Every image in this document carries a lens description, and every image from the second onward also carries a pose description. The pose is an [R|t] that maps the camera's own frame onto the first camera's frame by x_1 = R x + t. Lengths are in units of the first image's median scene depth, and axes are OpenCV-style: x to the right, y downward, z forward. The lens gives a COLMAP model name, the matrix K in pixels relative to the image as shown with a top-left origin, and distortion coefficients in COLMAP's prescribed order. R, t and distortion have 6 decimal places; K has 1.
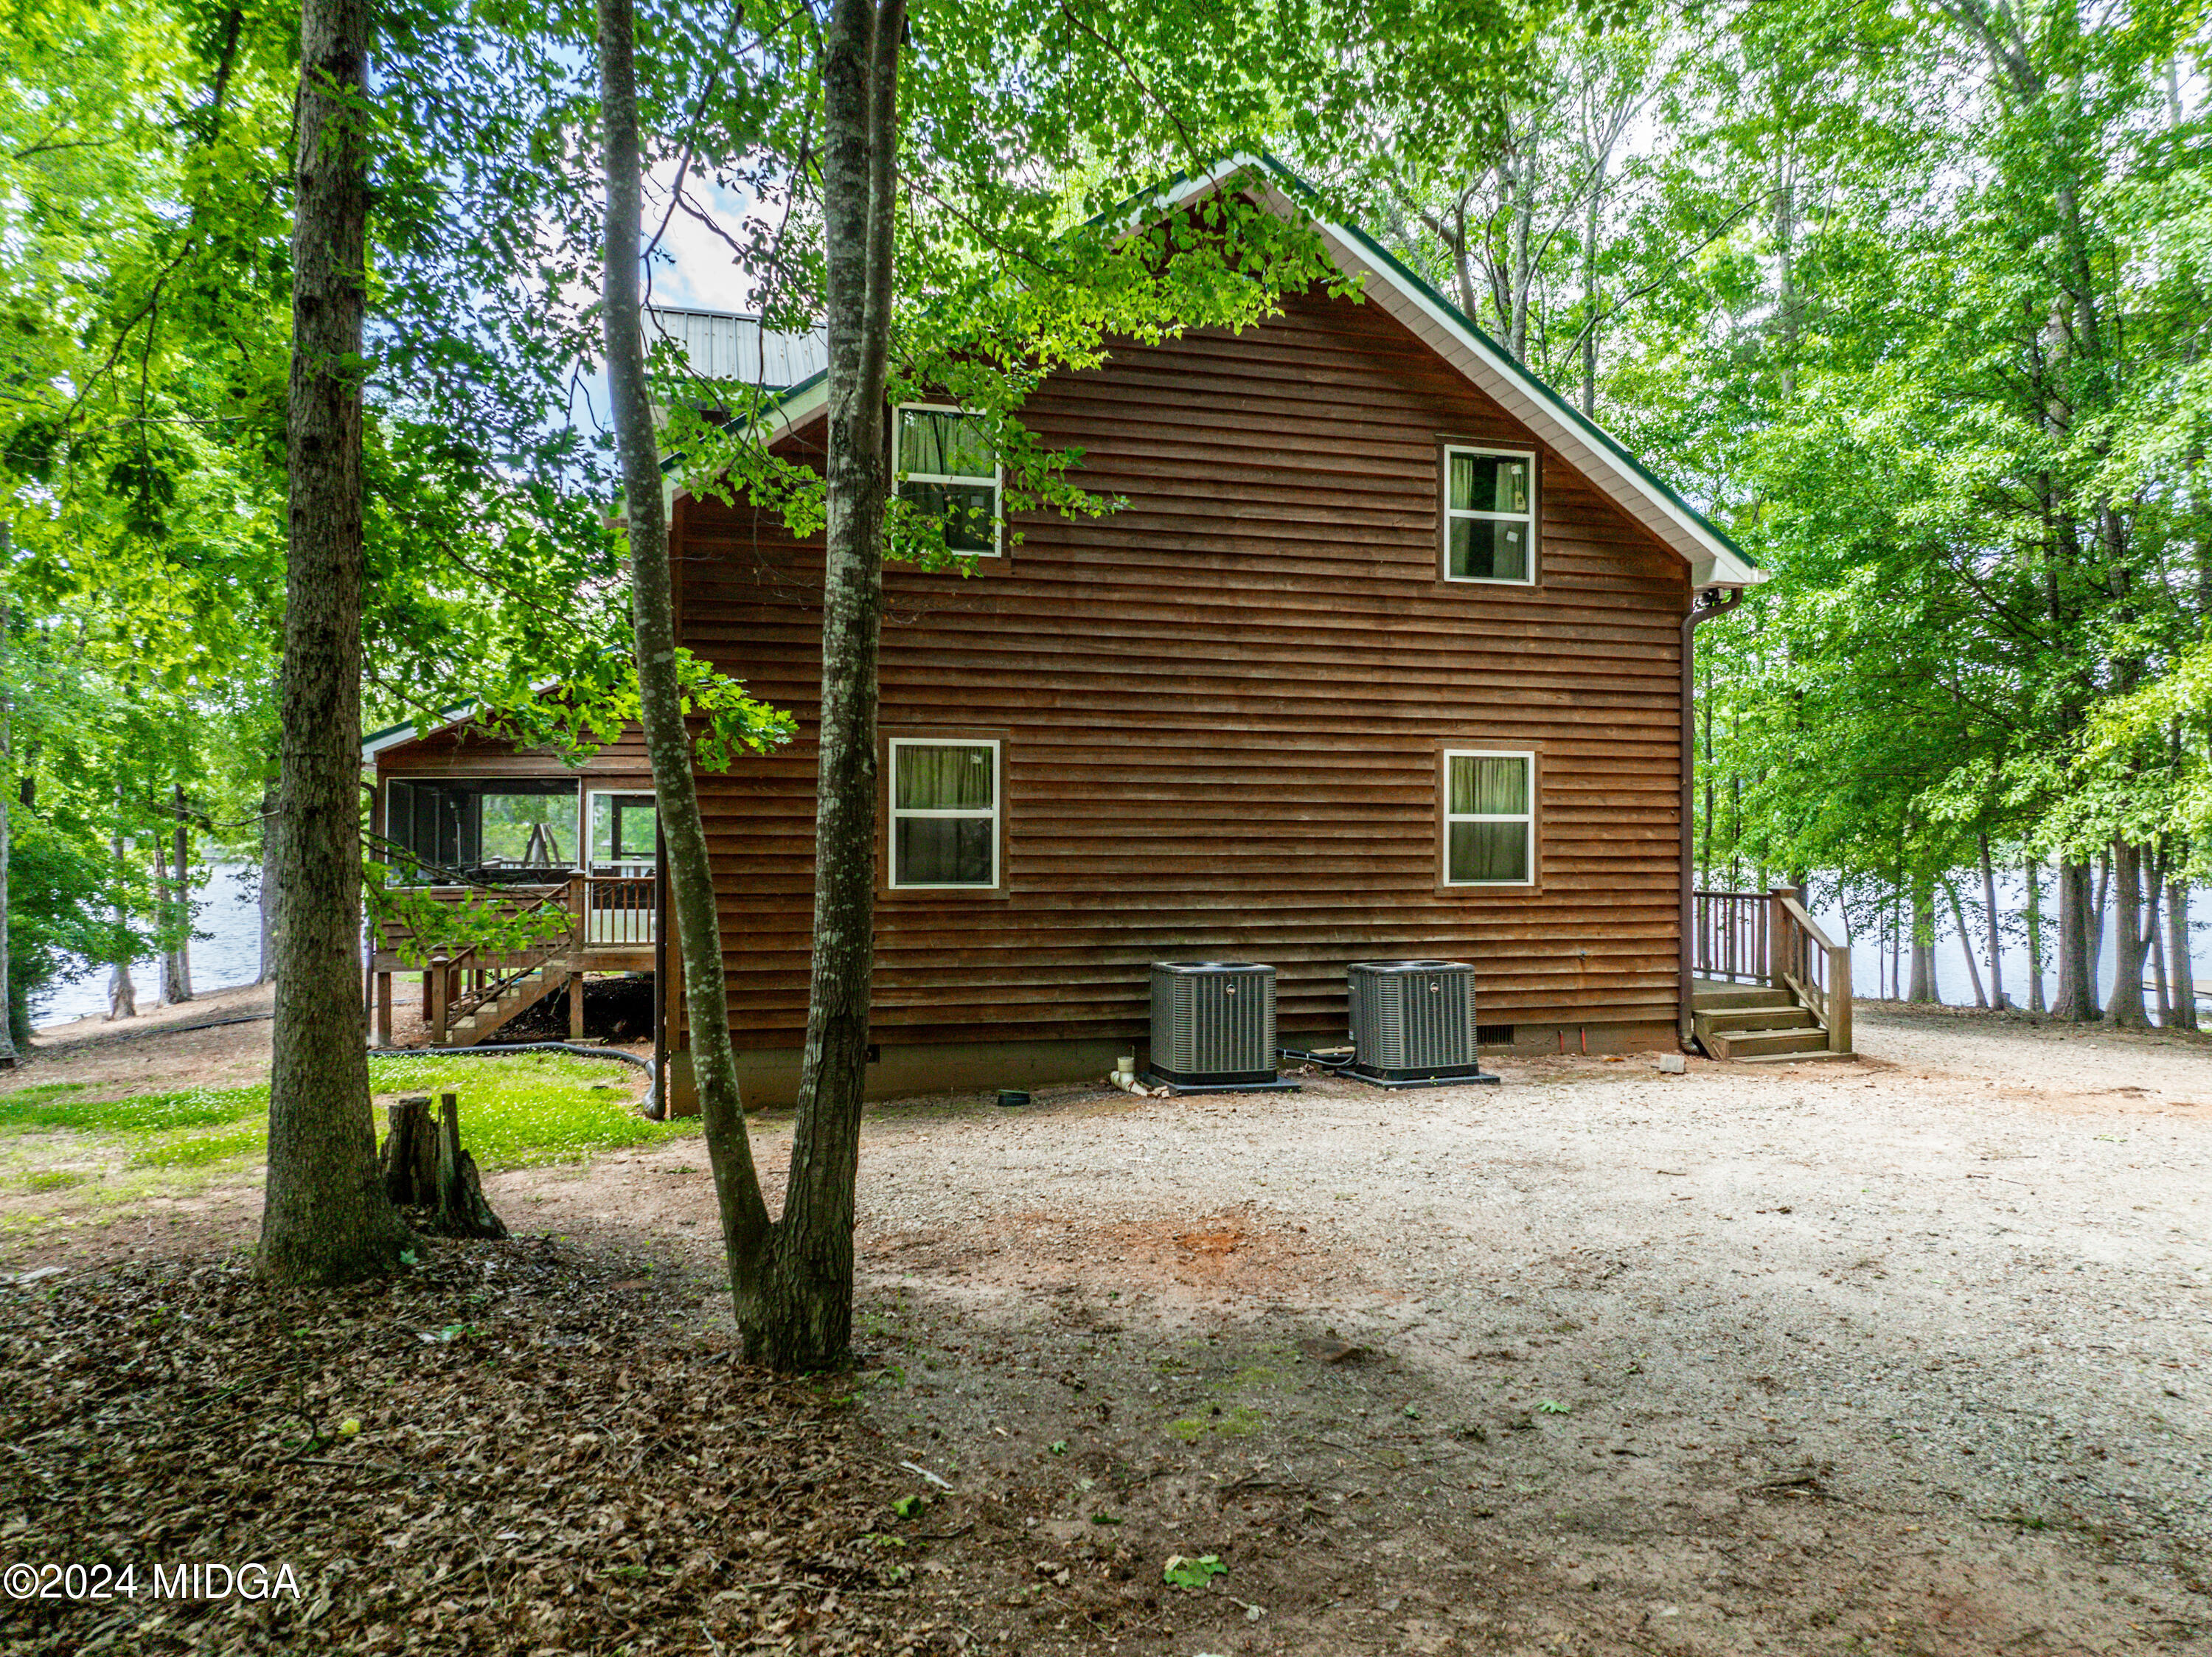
lens RADIAL K [[1553.8, 0, 1109.4], [0, 1553.8, 825.7], [0, 0, 1]] dist [-0.025440, -0.013641]
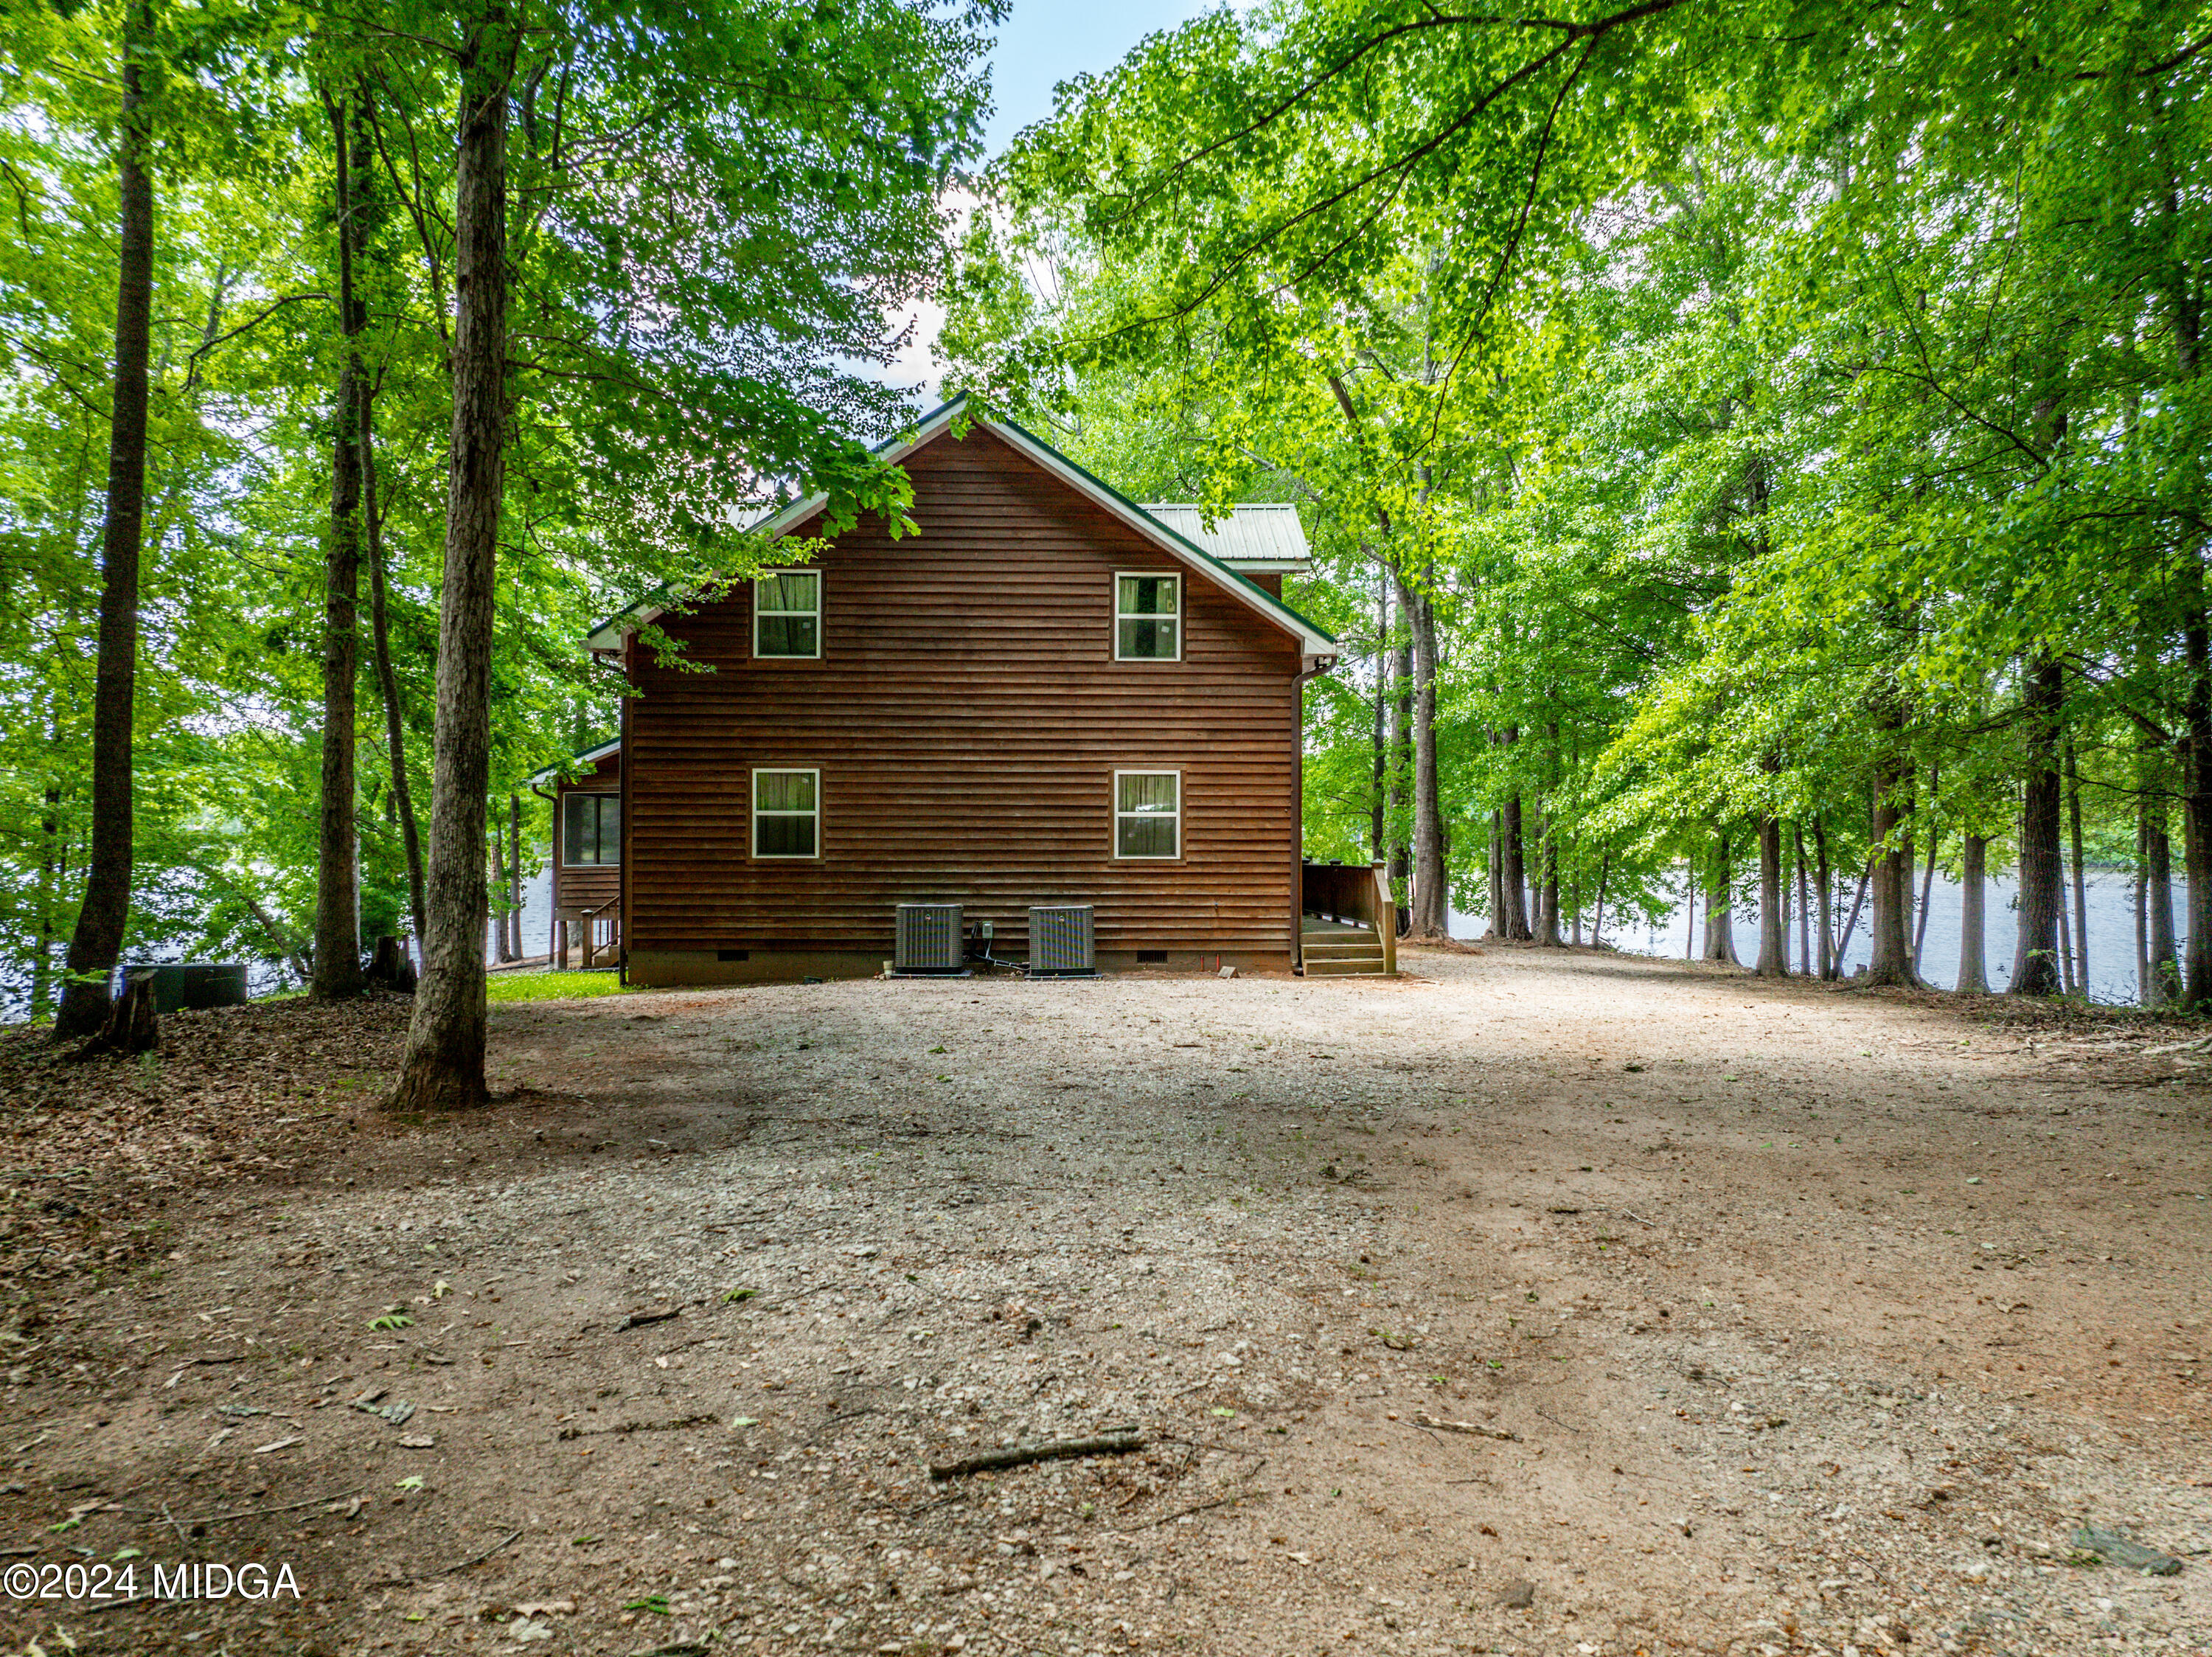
lens RADIAL K [[1553.8, 0, 1101.5], [0, 1553.8, 824.3], [0, 0, 1]] dist [-0.025440, -0.013641]
pose [[0.973297, -0.004693, -0.229503, 0.556412], [0.003082, 0.999968, -0.007380, 0.015999], [0.229531, 0.006476, 0.973280, -0.503117]]
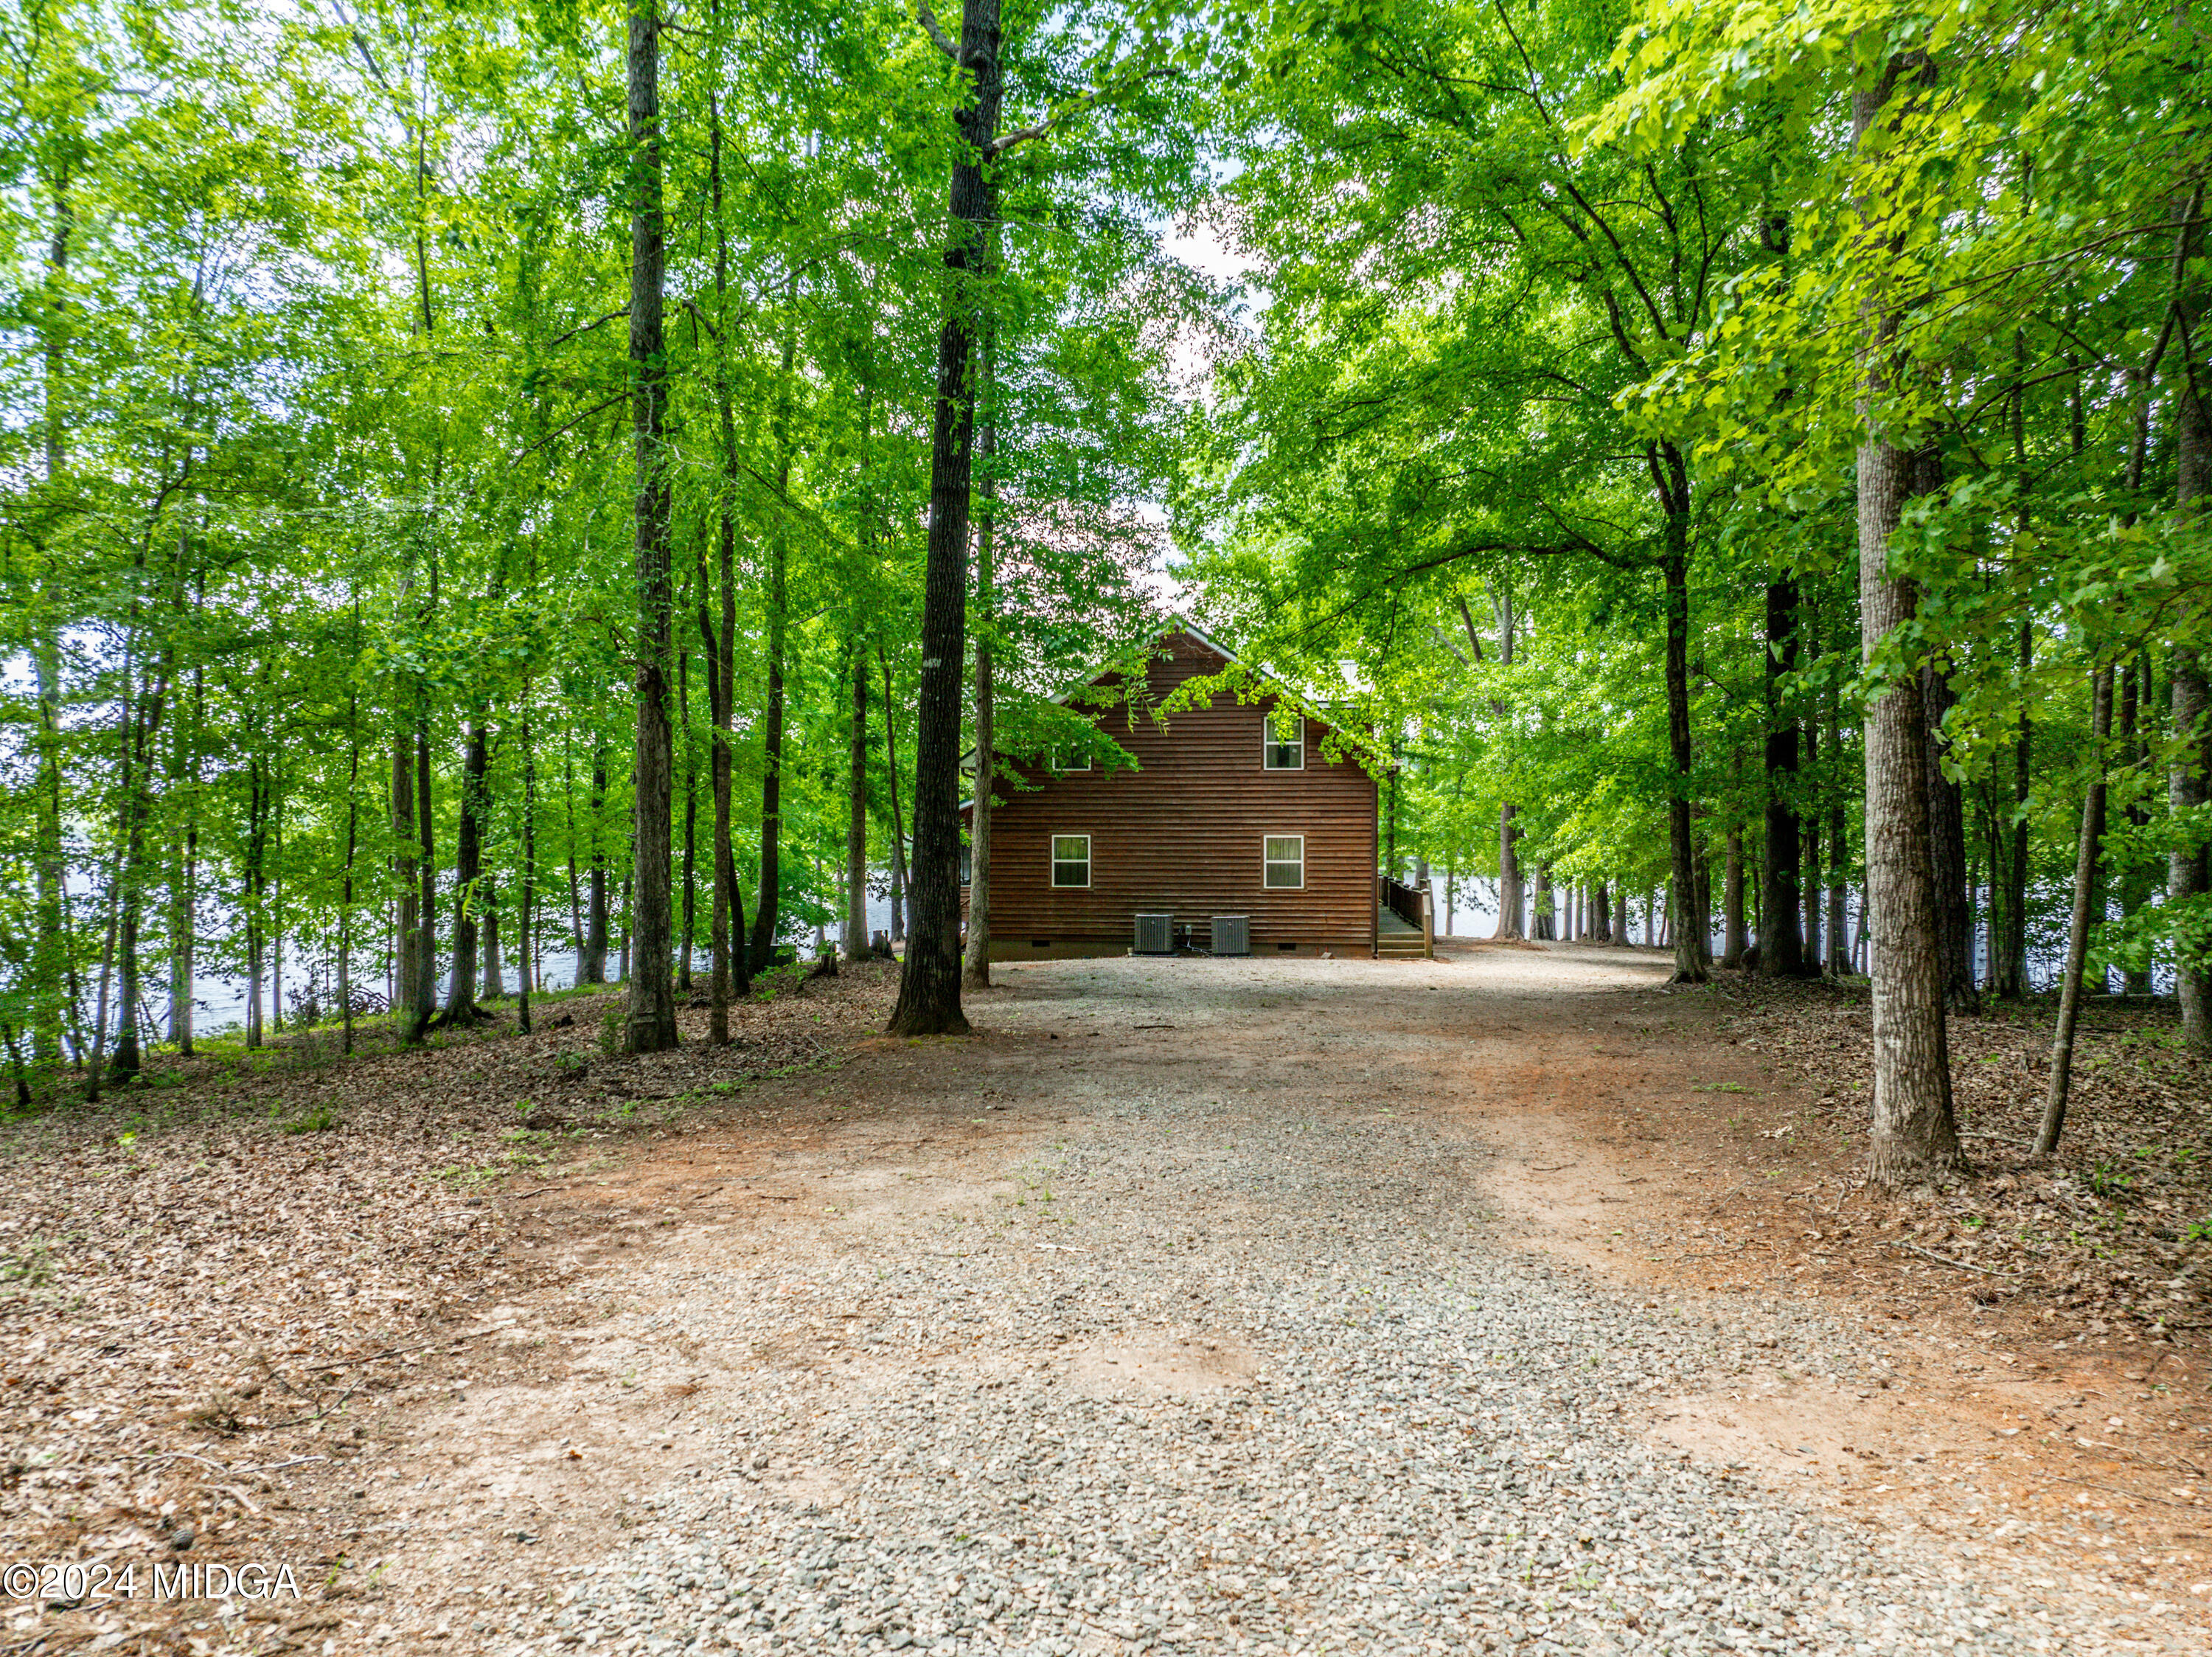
lens RADIAL K [[1553.8, 0, 1105.5], [0, 1553.8, 829.8], [0, 0, 1]] dist [-0.025440, -0.013641]
pose [[0.925521, -0.005693, -0.378654, 0.948821], [0.005287, 0.999984, -0.002110, -0.054217], [0.378660, -0.000049, 0.925536, -1.490289]]
